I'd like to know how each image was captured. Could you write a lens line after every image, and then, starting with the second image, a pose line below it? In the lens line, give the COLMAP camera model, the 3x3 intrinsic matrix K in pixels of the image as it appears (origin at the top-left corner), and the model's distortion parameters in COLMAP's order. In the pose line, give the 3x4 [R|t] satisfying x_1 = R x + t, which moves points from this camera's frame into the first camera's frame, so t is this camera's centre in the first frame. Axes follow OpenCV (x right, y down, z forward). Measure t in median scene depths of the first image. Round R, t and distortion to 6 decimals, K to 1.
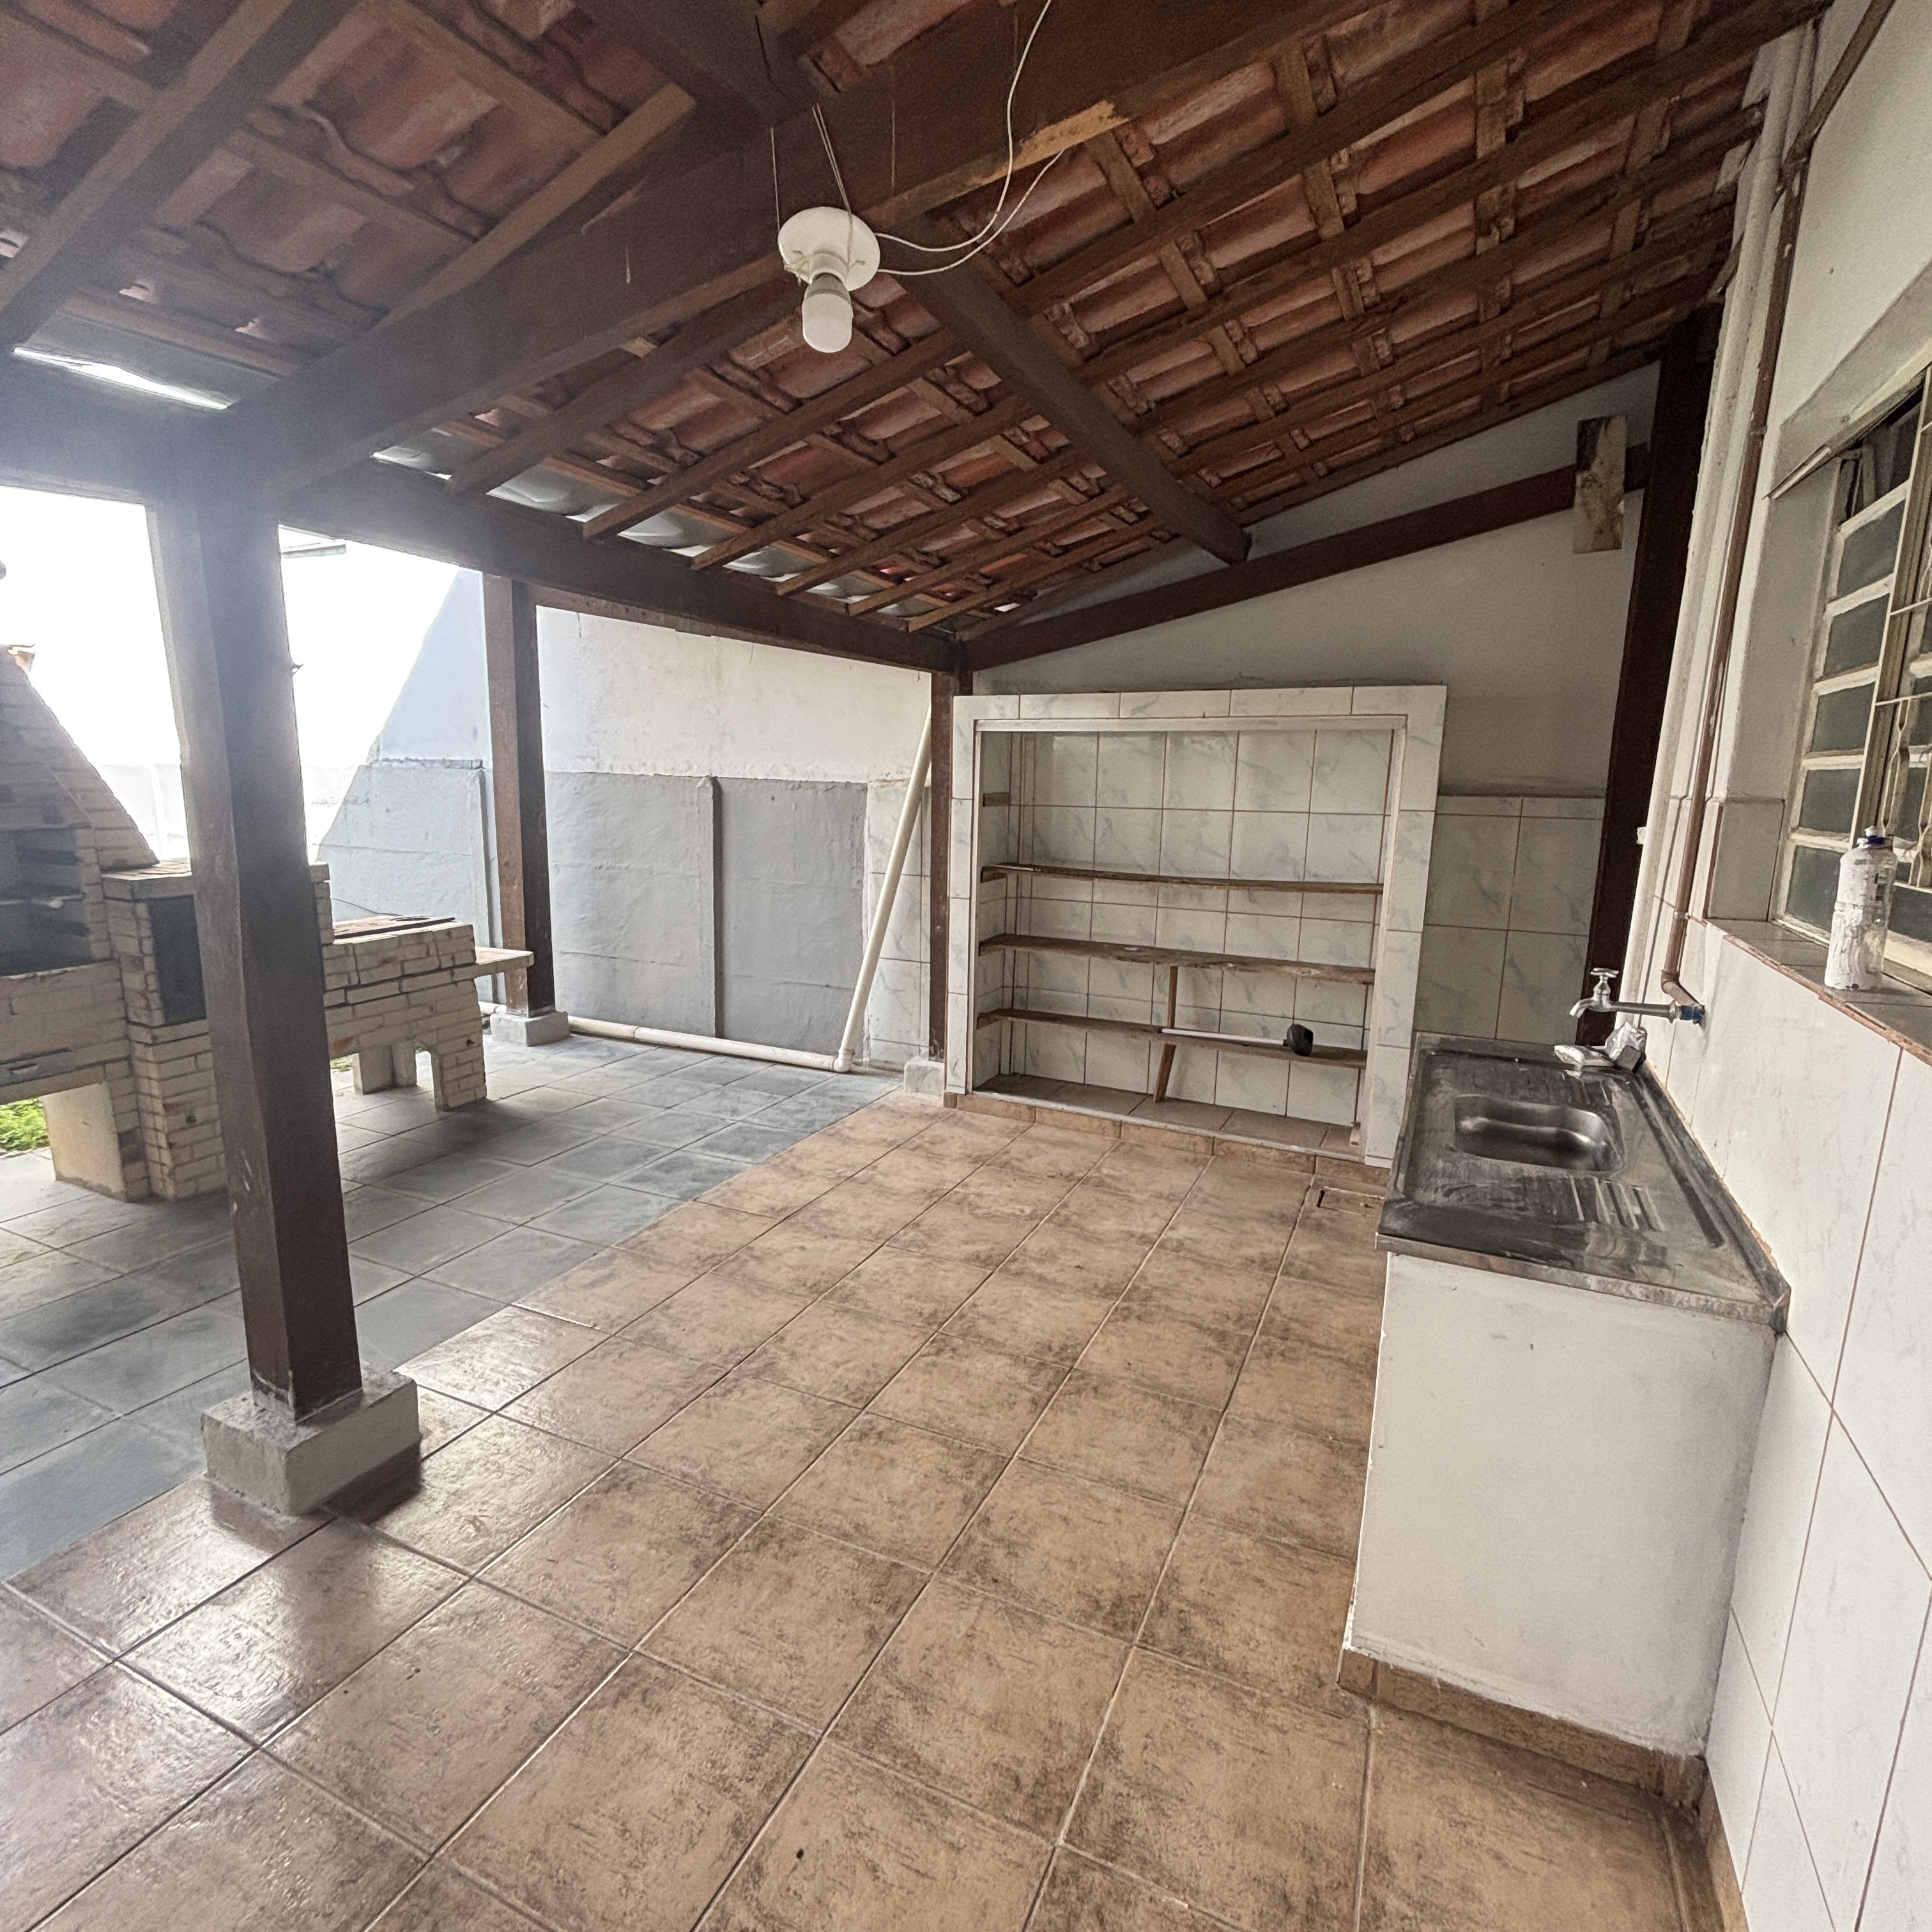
lens RADIAL K [[1043.0, 0, 968.4], [0, 1043.0, 963.7], [0, 0, 1]] dist [-0.003819, 0.000816]
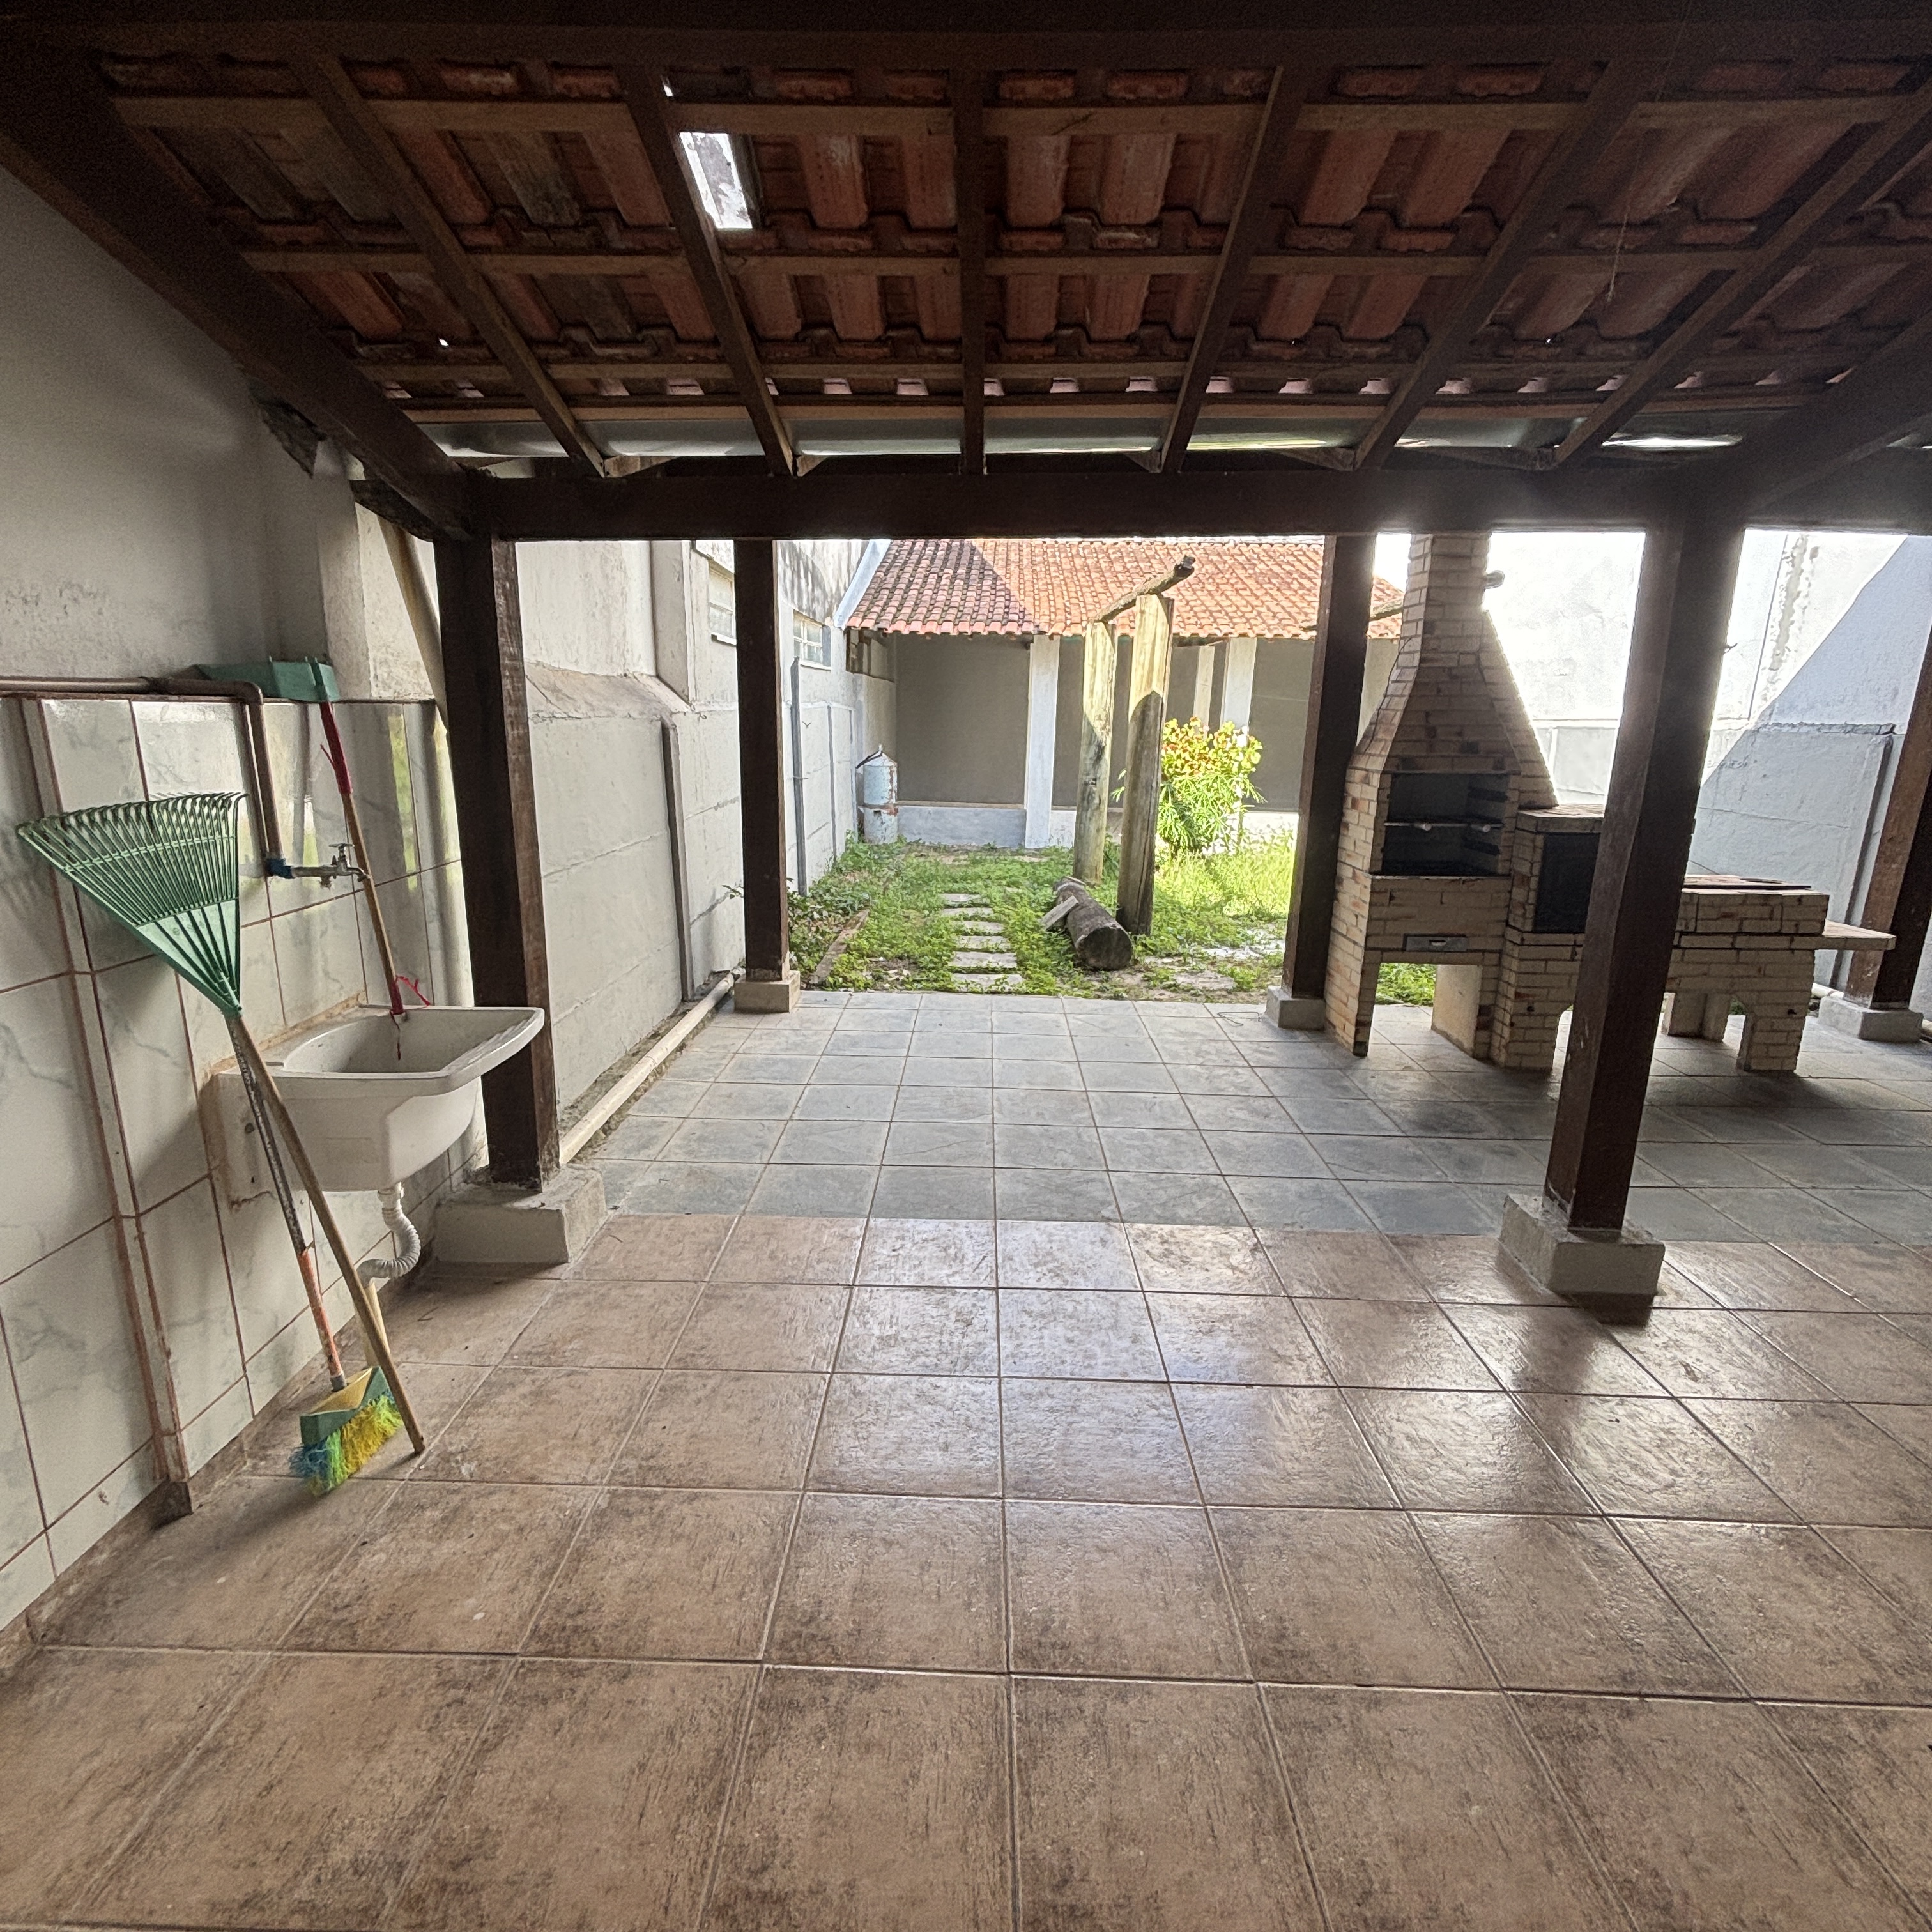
lens RADIAL K [[1043.0, 0, 968.4], [0, 1043.0, 963.7], [0, 0, 1]] dist [-0.003819, 0.000816]
pose [[0.412227, 0.205653, -0.887567, 0.085582], [-0.176322, 0.973781, 0.143737, 0.034545], [0.893856, 0.097245, 0.437680, -0.173136]]
